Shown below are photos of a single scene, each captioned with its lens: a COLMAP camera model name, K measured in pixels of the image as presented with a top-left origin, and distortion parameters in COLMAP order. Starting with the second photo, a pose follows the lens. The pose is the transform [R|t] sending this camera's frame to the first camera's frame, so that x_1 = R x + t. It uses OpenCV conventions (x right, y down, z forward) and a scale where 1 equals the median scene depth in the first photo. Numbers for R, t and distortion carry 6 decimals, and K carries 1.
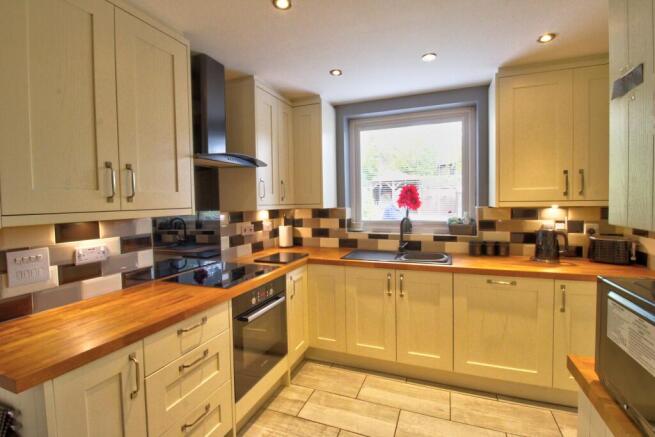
lens RADIAL K [[304.3, 0, 329.1], [0, 304.3, 212.0], [0, 0, 1]] dist [0.000794, -0.013421]
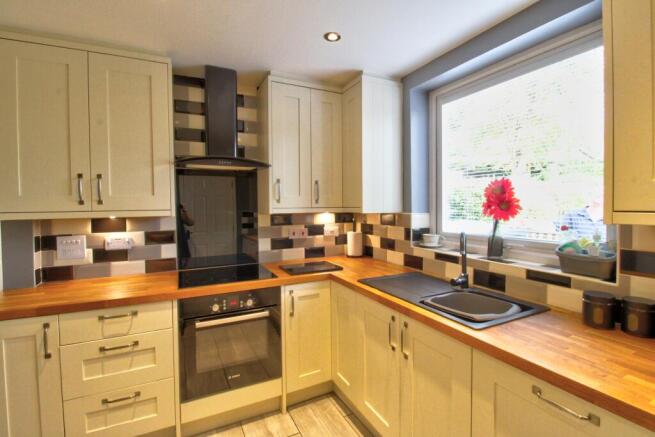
lens RADIAL K [[304.3, 0, 329.1], [0, 304.3, 212.0], [0, 0, 1]] dist [0.000794, -0.013421]
pose [[0.741418, 0.027275, -0.670489, 0.626024], [-0.028039, 0.999560, 0.009656, -0.028601], [0.670457, 0.011641, 0.741857, 0.499257]]
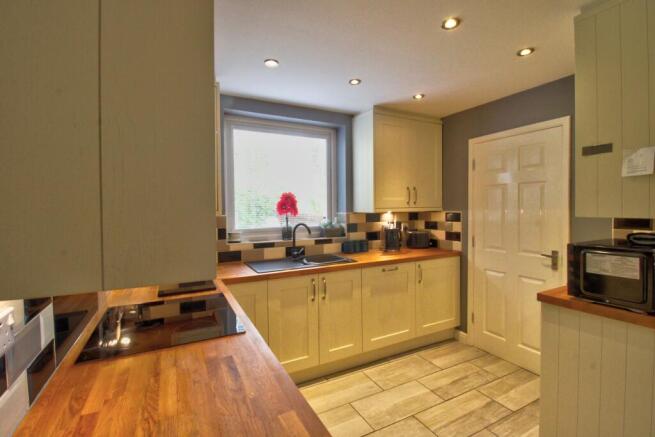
lens RADIAL K [[304.3, 0, 329.1], [0, 304.3, 212.0], [0, 0, 1]] dist [0.000794, -0.013421]
pose [[0.653837, -0.002491, 0.756631, -0.628999], [0.025740, 0.999489, -0.018953, 0.001166], [-0.756197, 0.031867, 0.653567, 0.348002]]
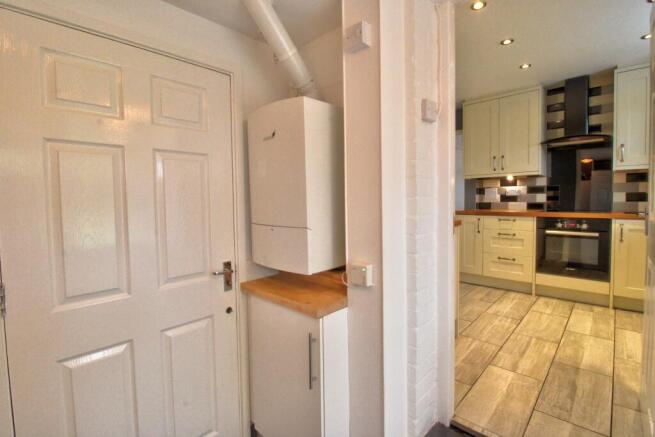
lens RADIAL K [[304.3, 0, 329.1], [0, 304.3, 212.0], [0, 0, 1]] dist [0.000794, -0.013421]
pose [[-0.378322, 0.061959, -0.923598, 1.674992], [-0.012442, 0.997327, 0.072002, 0.111823], [0.925591, 0.038731, -0.376540, 0.434688]]
